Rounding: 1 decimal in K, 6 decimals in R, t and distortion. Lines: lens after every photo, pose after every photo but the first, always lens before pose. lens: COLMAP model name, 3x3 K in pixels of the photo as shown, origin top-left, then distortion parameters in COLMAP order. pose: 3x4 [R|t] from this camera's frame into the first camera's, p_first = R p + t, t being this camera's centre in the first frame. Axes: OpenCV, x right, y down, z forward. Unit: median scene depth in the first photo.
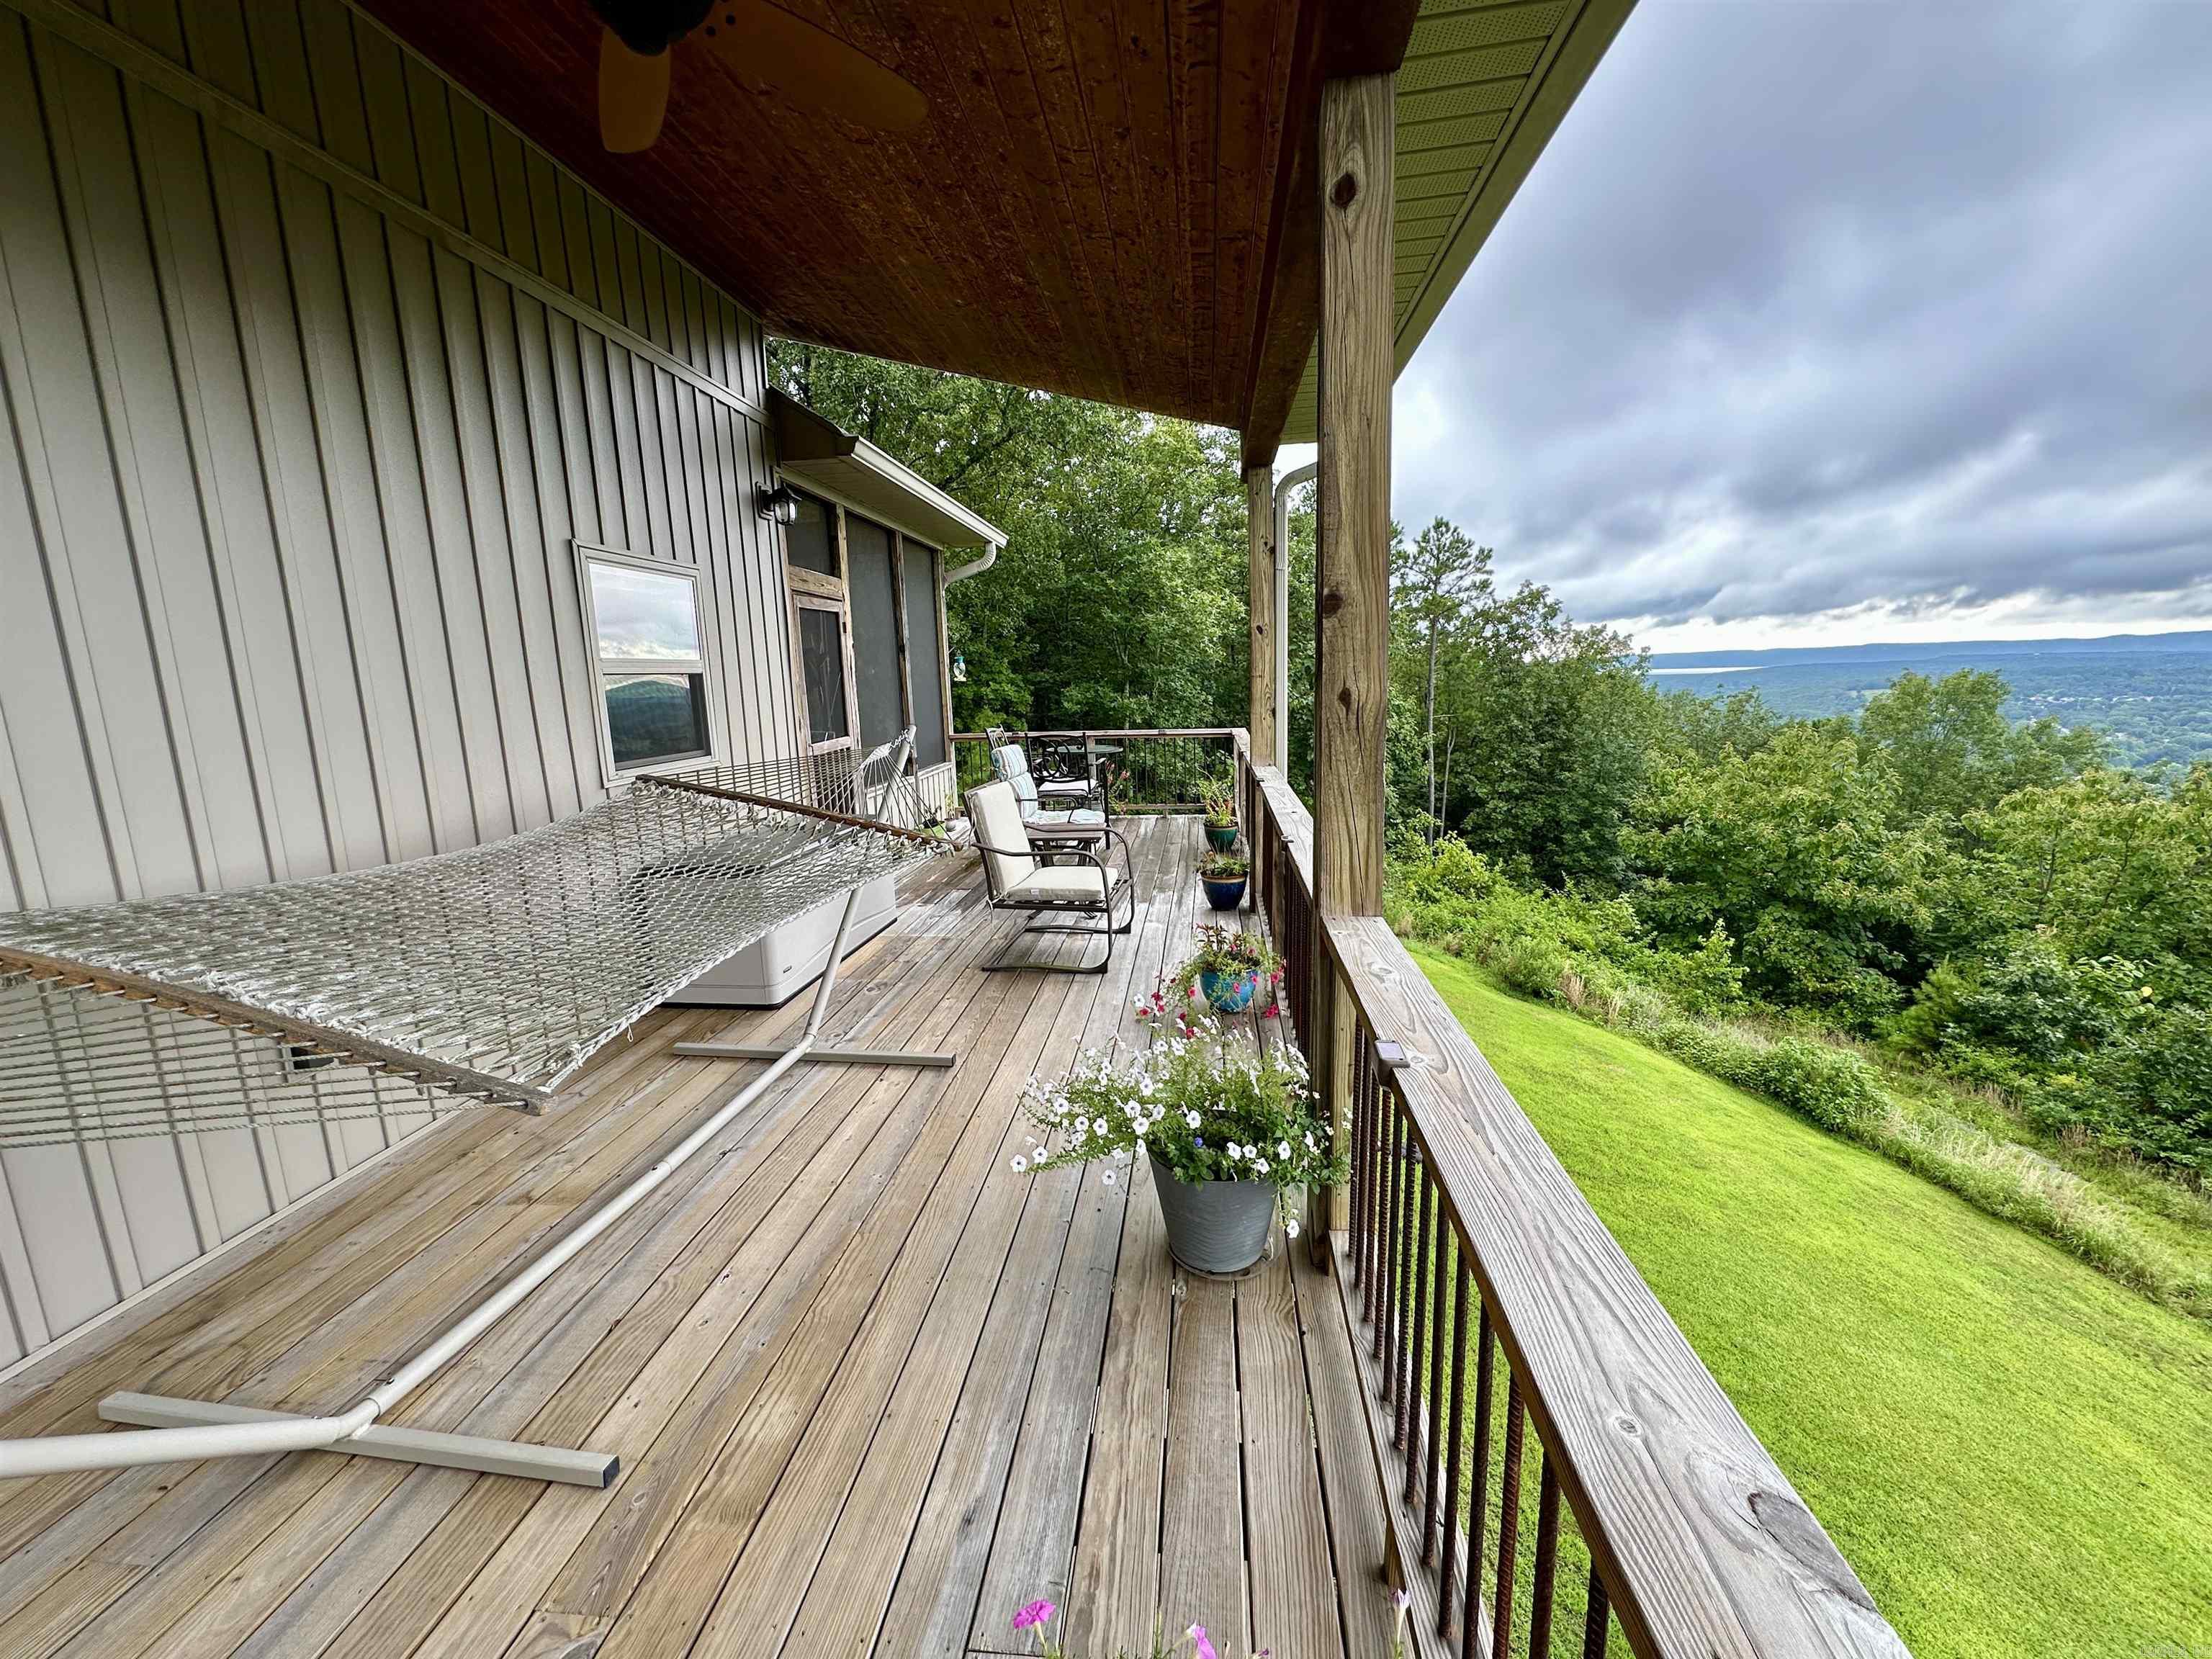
lens RADIAL K [[895.0, 0, 1083.3], [0, 895.0, 826.6], [0, 0, 1]] dist [-0.001458, -0.000096]
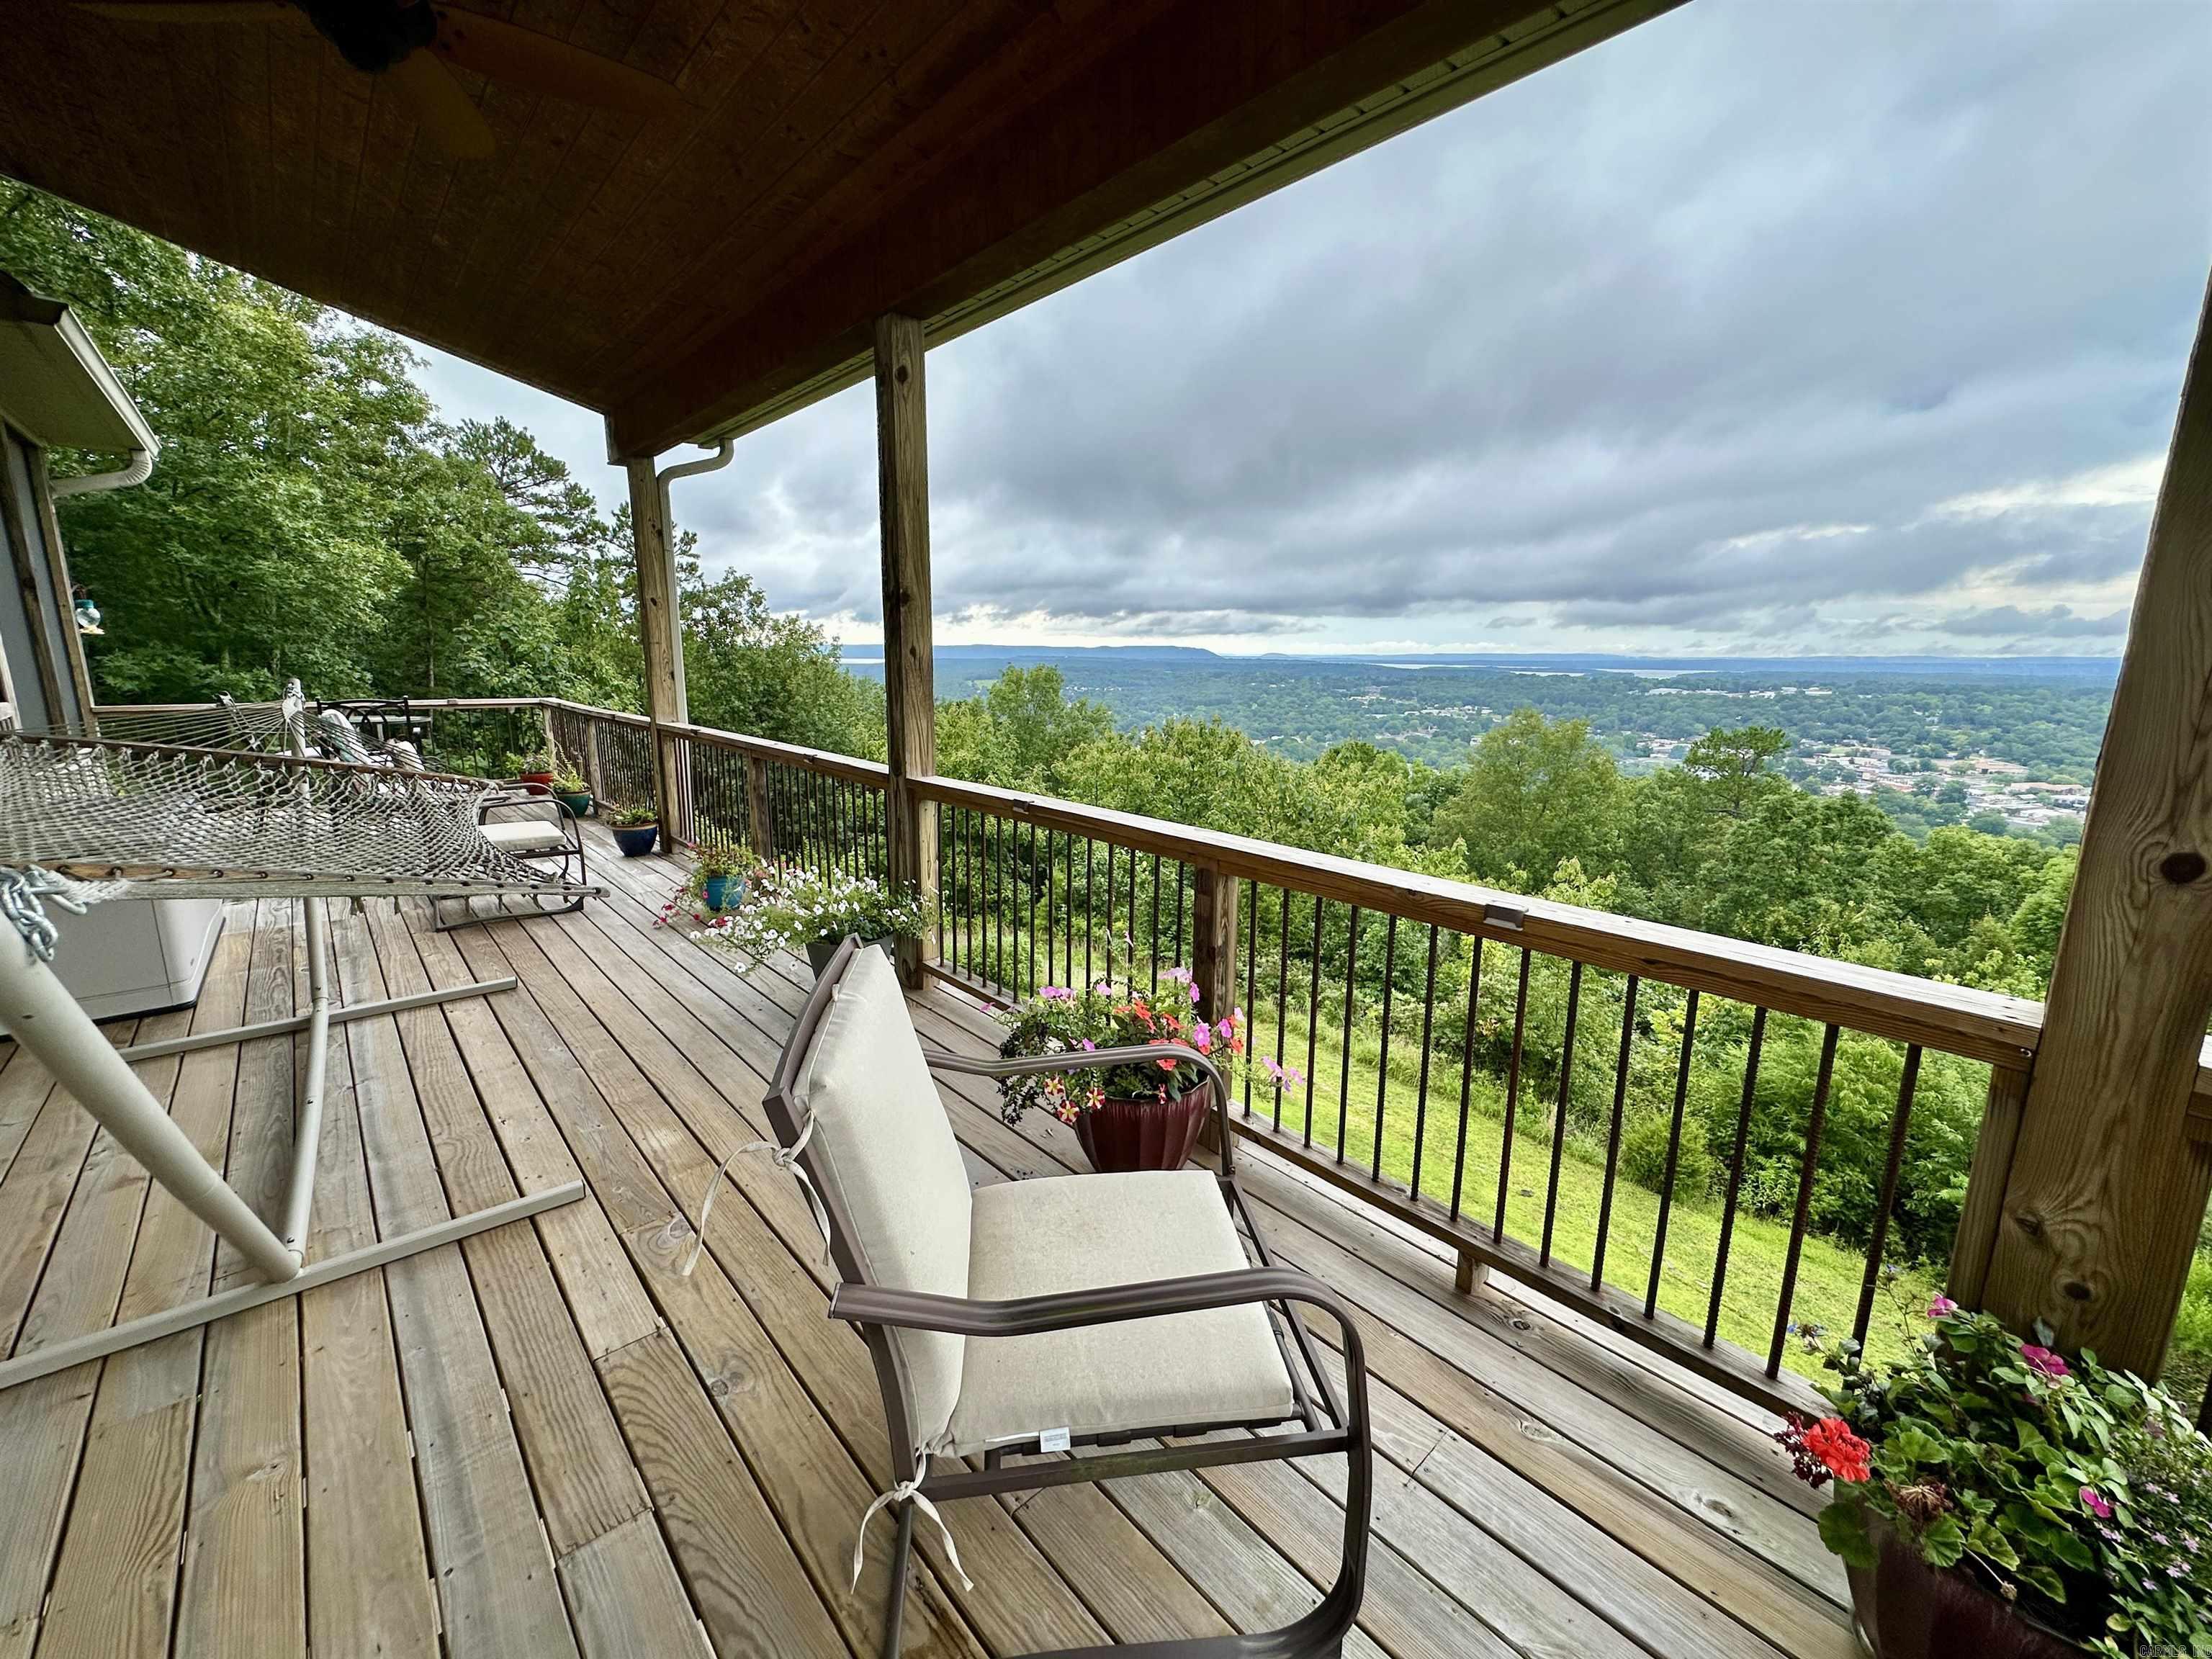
lens RADIAL K [[940.9, 0, 1094.7], [0, 940.9, 825.7], [0, 0, 1]] dist [-0.001811, 0.000408]
pose [[0.660768, -0.096420, 0.744371, -0.111053], [0.091420, 0.994670, 0.047690, 0.017839], [-0.745002, 0.036539, 0.666061, -0.062231]]
